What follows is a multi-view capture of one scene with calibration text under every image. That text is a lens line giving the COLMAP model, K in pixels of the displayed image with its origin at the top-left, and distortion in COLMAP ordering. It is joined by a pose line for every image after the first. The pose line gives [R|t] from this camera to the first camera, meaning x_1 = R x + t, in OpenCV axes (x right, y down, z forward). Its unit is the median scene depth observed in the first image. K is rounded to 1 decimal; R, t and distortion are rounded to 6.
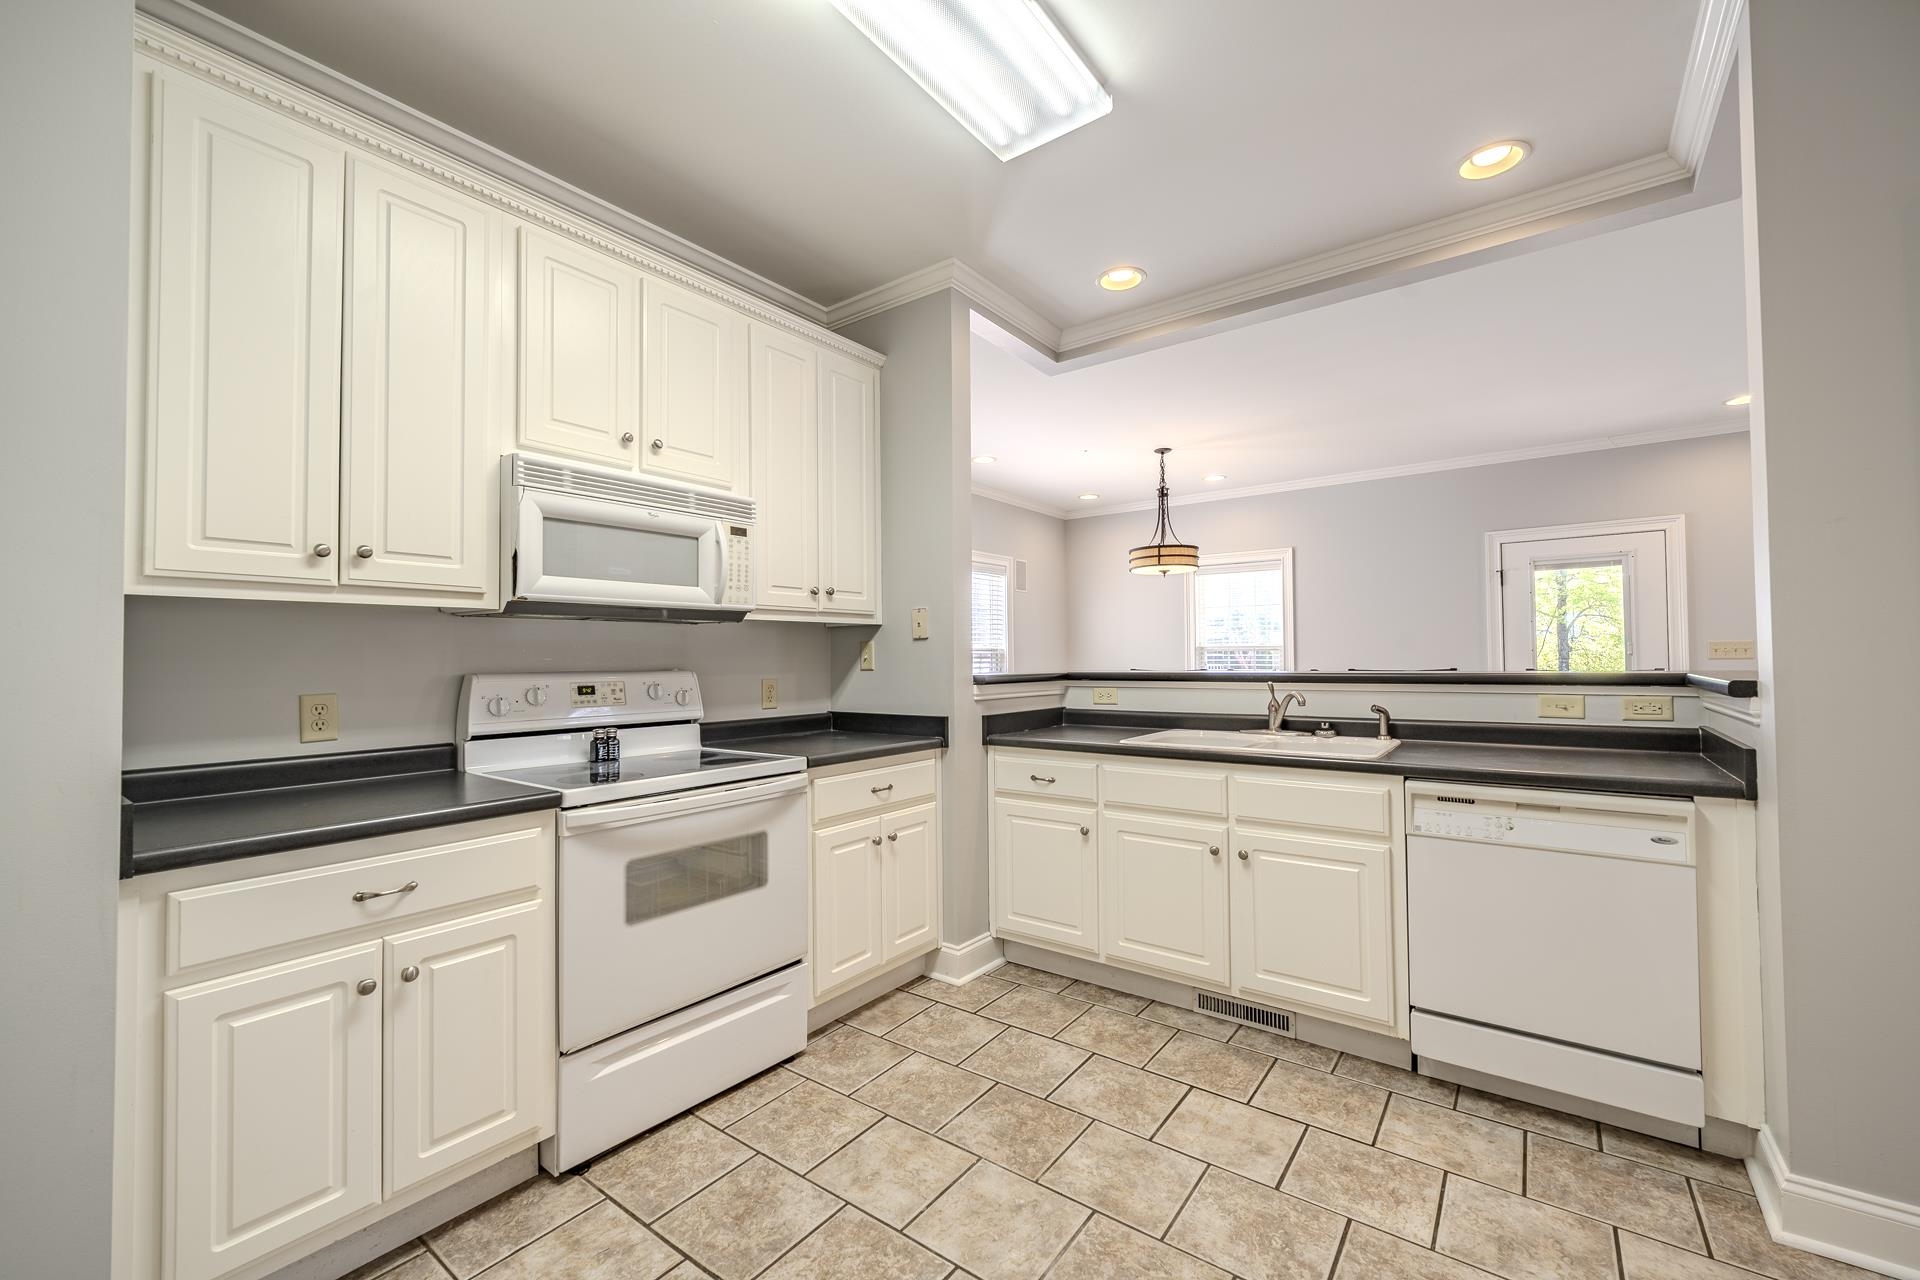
lens RADIAL K [[771.1, 0, 956.1], [0, 771.1, 644.1], [0, 0, 1]] dist [-0.002994, -0.000556]
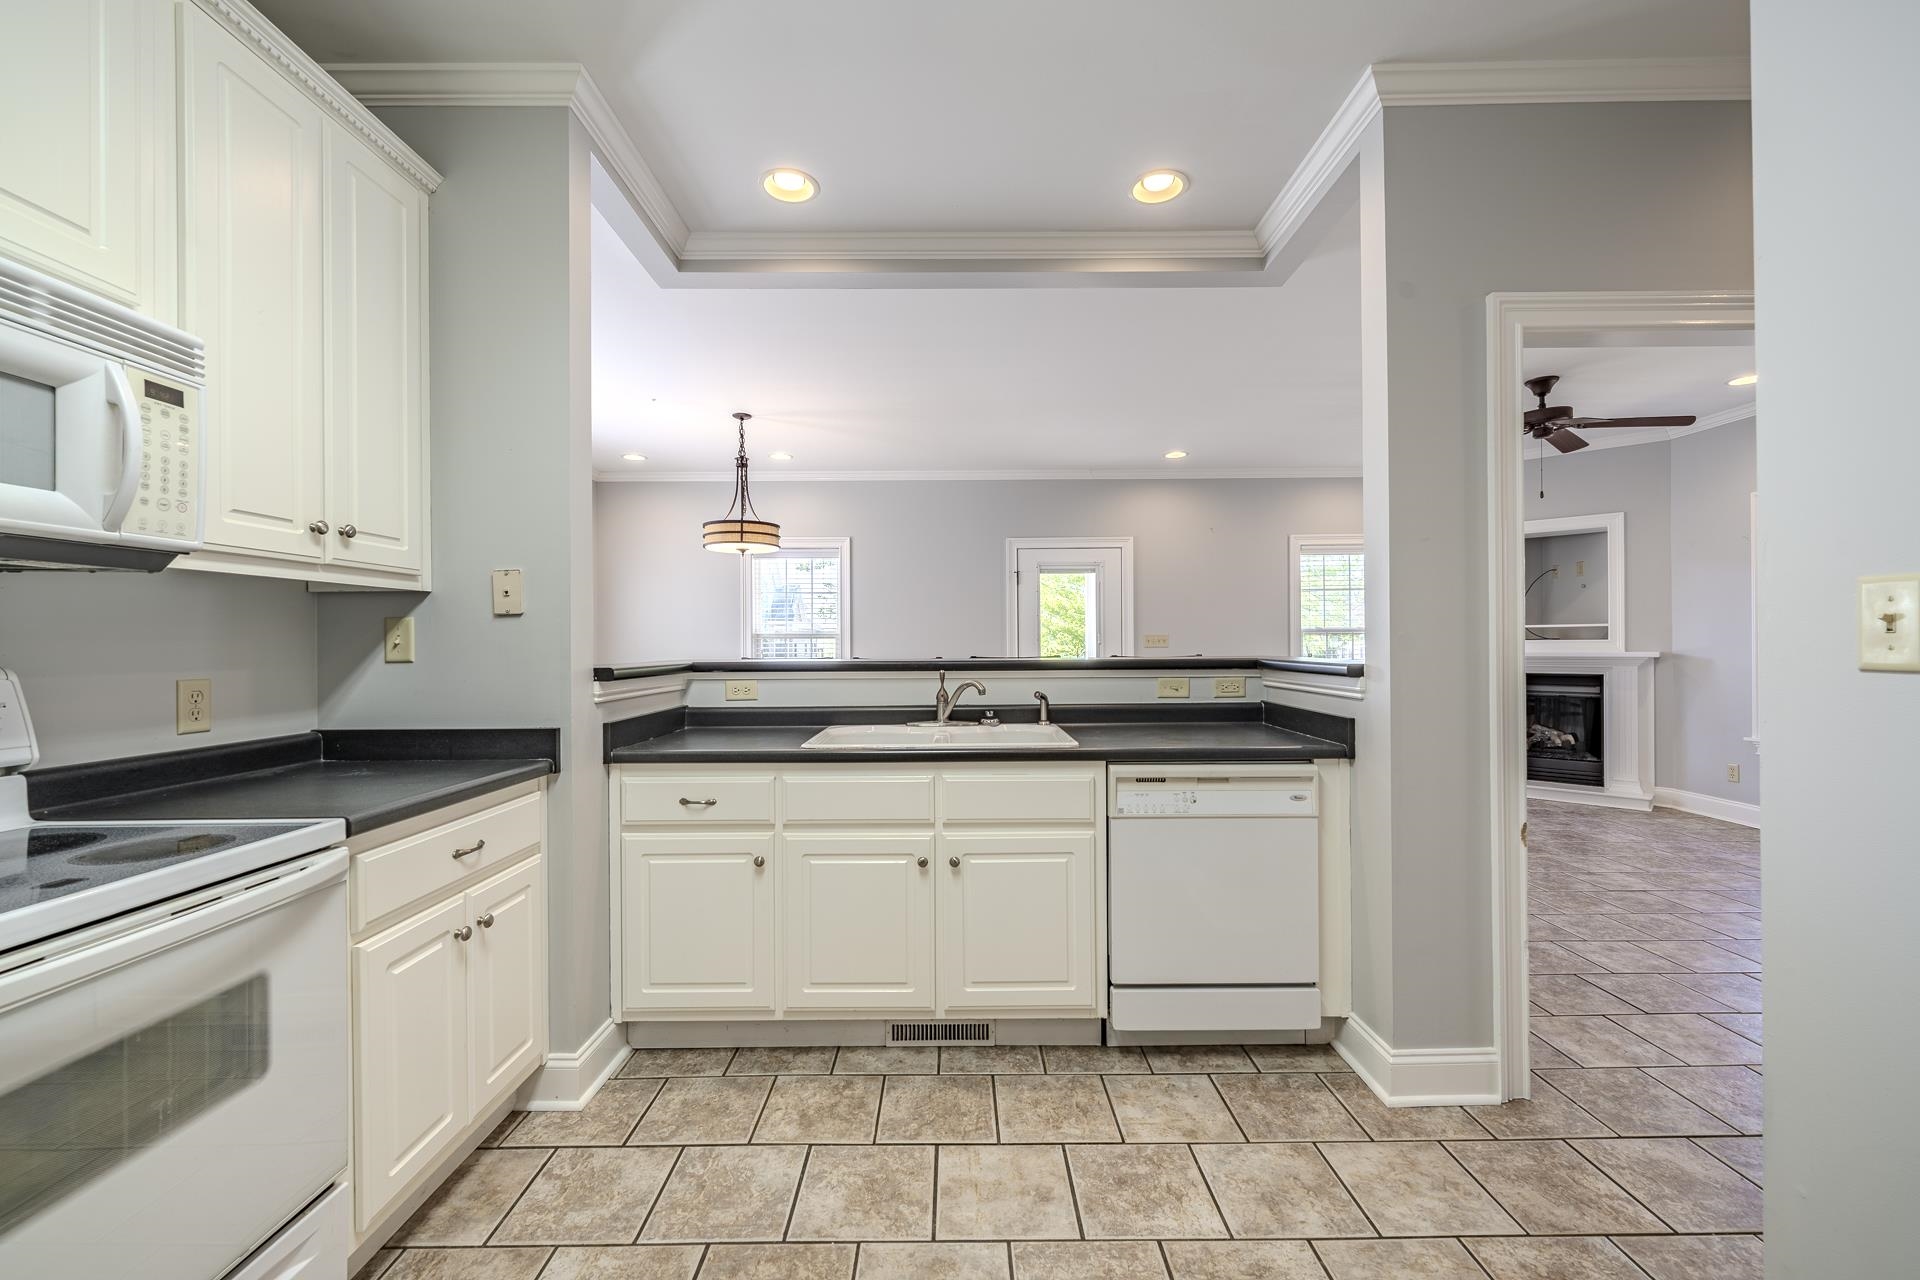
lens RADIAL K [[771.1, 0, 956.1], [0, 771.1, 644.1], [0, 0, 1]] dist [-0.002994, -0.000556]
pose [[0.796240, 0.004173, 0.604966, -0.165656], [-0.013377, 0.999853, 0.010709, 0.007208], [-0.604833, -0.016620, 0.796179, 0.265740]]
